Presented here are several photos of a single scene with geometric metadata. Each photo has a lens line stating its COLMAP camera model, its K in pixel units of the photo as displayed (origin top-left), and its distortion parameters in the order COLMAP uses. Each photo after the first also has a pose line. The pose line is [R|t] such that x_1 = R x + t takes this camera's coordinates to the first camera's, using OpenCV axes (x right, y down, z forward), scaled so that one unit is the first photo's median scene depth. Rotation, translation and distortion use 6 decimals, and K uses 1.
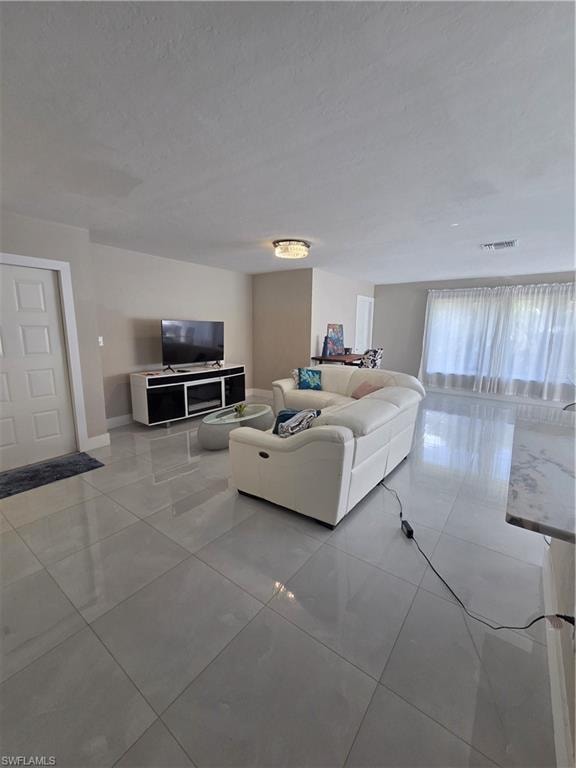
lens RADIAL K [[313.5, 0, 288.0], [0, 313.5, 384.0], [0, 0, 1]] dist [0.009722, -0.006460]
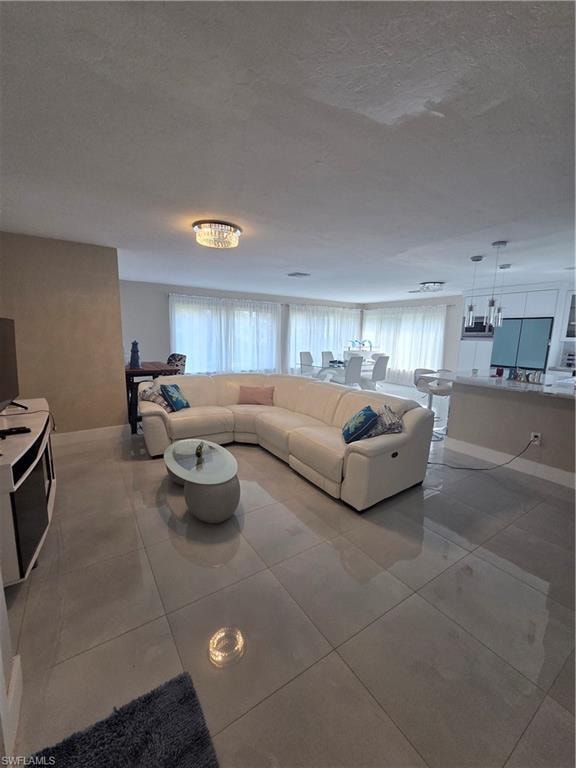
lens RADIAL K [[313.5, 0, 288.0], [0, 313.5, 384.0], [0, 0, 1]] dist [0.009722, -0.006460]
pose [[0.339591, -0.151136, 0.928351, -0.578894], [0.151048, 0.982958, 0.104772, -0.090253], [-0.928365, 0.104646, 0.356633, 0.466145]]
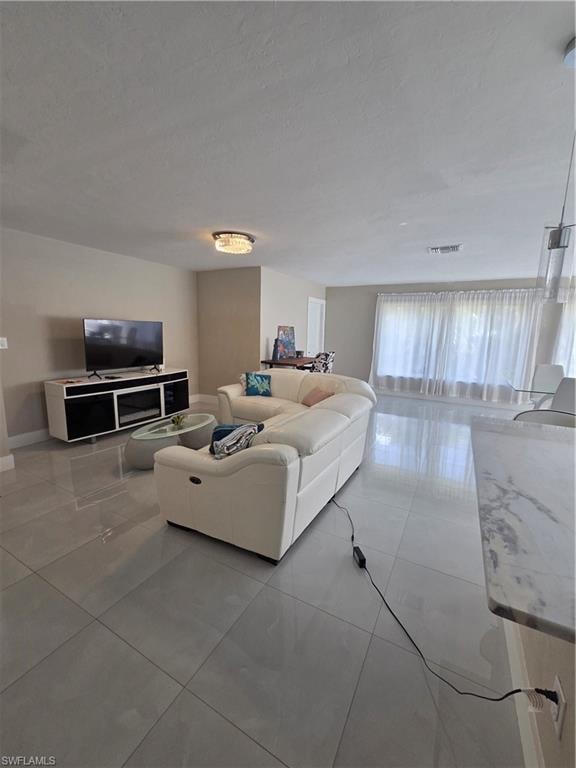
lens RADIAL K [[309.1, 0, 288.0], [0, 309.1, 384.0], [0, 0, 1]] dist [0.012799, -0.004963]
pose [[0.990737, -0.012254, 0.135241, 0.033568], [0.012620, 0.999919, -0.001846, -0.015366], [-0.135208, 0.003536, 0.990811, 0.078067]]
